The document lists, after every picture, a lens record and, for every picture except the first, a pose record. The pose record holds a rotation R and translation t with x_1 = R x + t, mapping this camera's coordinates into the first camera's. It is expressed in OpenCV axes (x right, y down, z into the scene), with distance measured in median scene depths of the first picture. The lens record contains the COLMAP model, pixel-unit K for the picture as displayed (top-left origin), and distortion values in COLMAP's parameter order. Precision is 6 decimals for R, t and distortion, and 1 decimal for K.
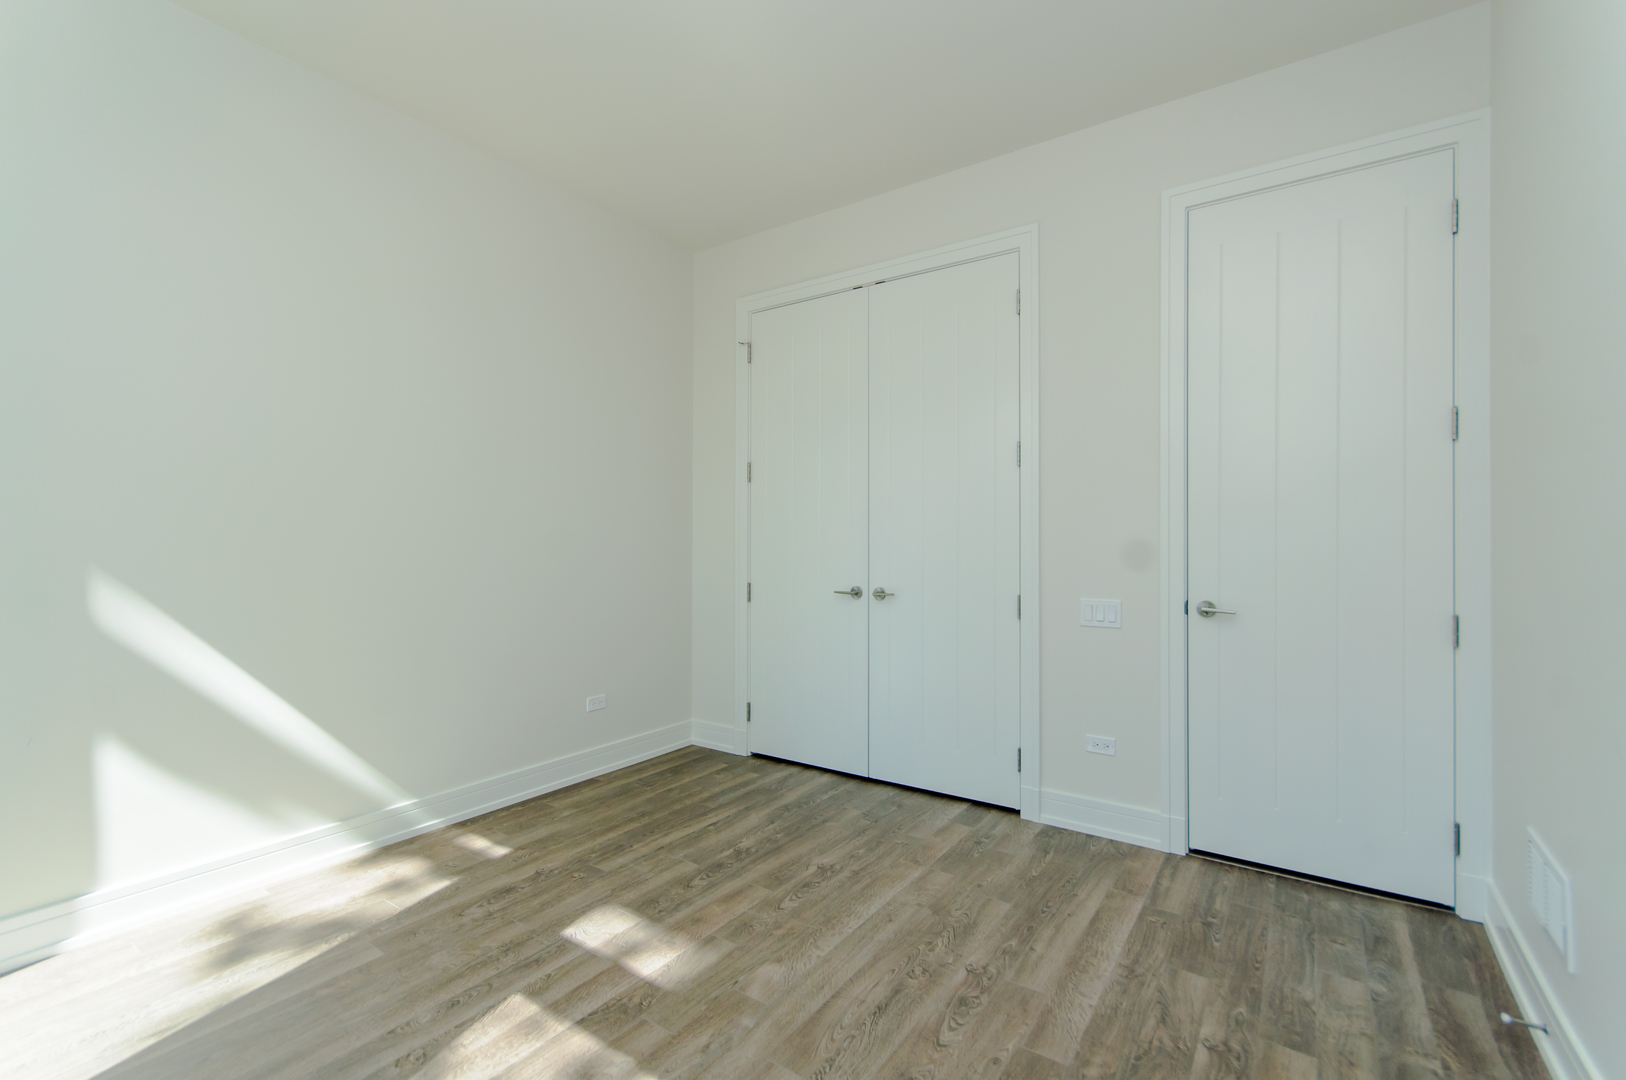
lens RADIAL K [[712.0, 0, 813.0], [0, 712.0, 540.0], [0, 0, 1]] dist [0.008033, -0.000206]
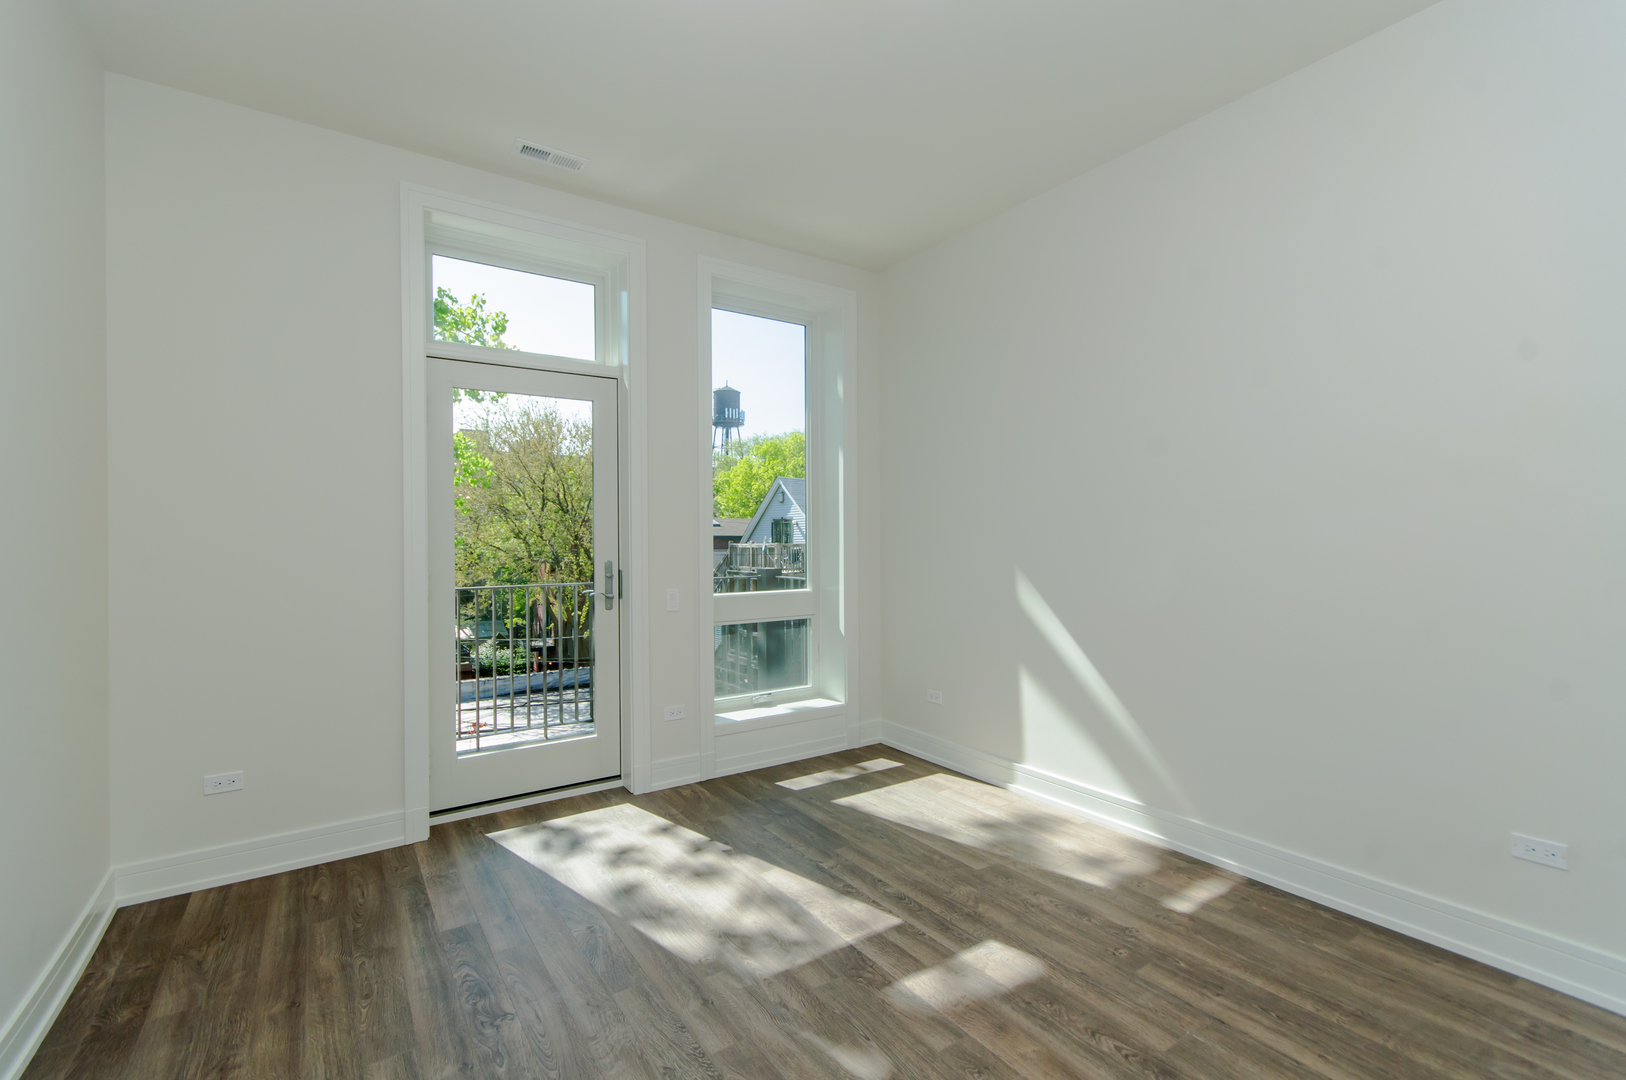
lens RADIAL K [[720.8, 0, 810.0], [0, 720.8, 540.7], [0, 0, 1]] dist [0.008786, -0.000024]
pose [[-0.362374, 0.002026, -0.932031, 0.625520], [0.009328, 0.999955, -0.001453, -0.021291], [0.931986, -0.009220, -0.362377, 1.005459]]
